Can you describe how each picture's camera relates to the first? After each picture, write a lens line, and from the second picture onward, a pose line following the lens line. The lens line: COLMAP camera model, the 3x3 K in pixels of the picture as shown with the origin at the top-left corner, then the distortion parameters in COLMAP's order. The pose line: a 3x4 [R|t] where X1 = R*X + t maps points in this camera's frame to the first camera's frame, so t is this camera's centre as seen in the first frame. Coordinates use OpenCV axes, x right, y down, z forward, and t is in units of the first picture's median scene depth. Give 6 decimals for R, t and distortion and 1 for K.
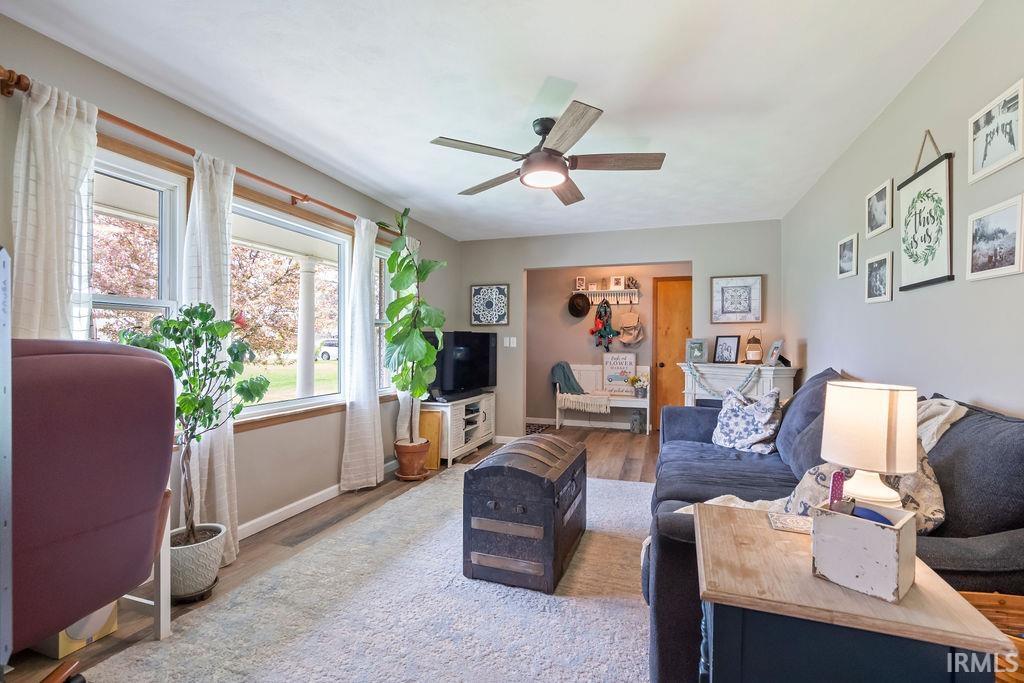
lens RADIAL K [[465.3, 0, 511.0], [0, 465.3, 348.2], [0, 0, 1]] dist [-0.001740, -0.000611]
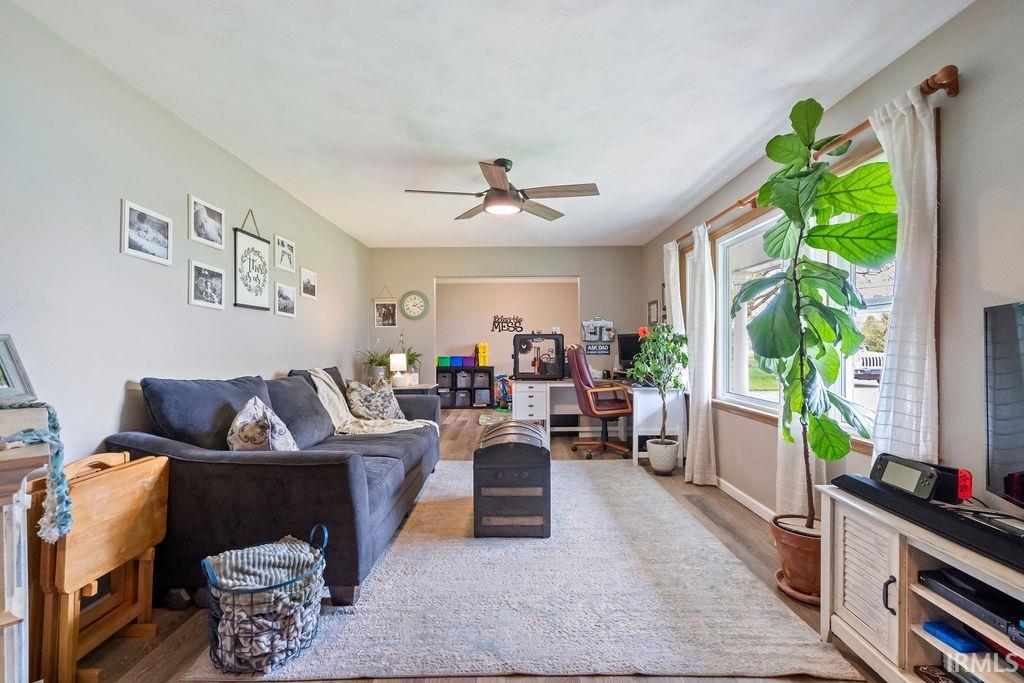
lens RADIAL K [[465.3, 0, 511.0], [0, 465.3, 348.2], [0, 0, 1]] dist [-0.001740, -0.000611]
pose [[-0.947685, 0.004210, -0.319179, 0.219916], [-0.000860, 0.999876, 0.015742, -0.009807], [0.319206, 0.015193, -0.947564, 1.078883]]
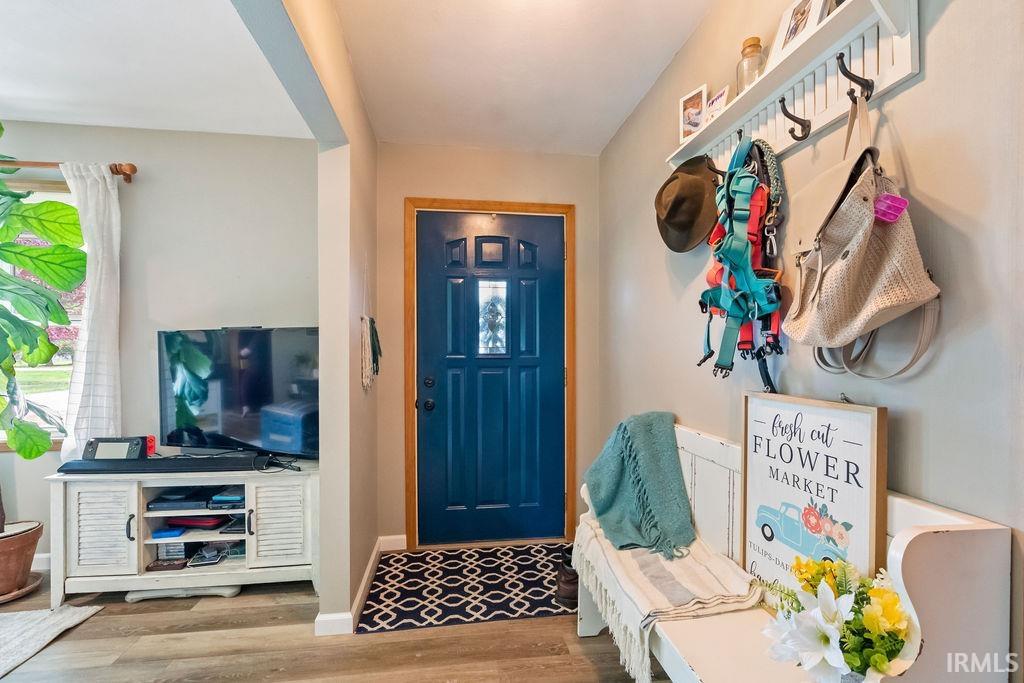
lens RADIAL K [[465.3, 0, 511.0], [0, 465.3, 348.2], [0, 0, 1]] dist [-0.001740, -0.000611]
pose [[0.450318, -0.015016, -0.892742, 0.419977], [-0.005293, 0.999796, -0.019487, -0.006745], [0.892853, 0.013501, 0.450146, 1.001621]]
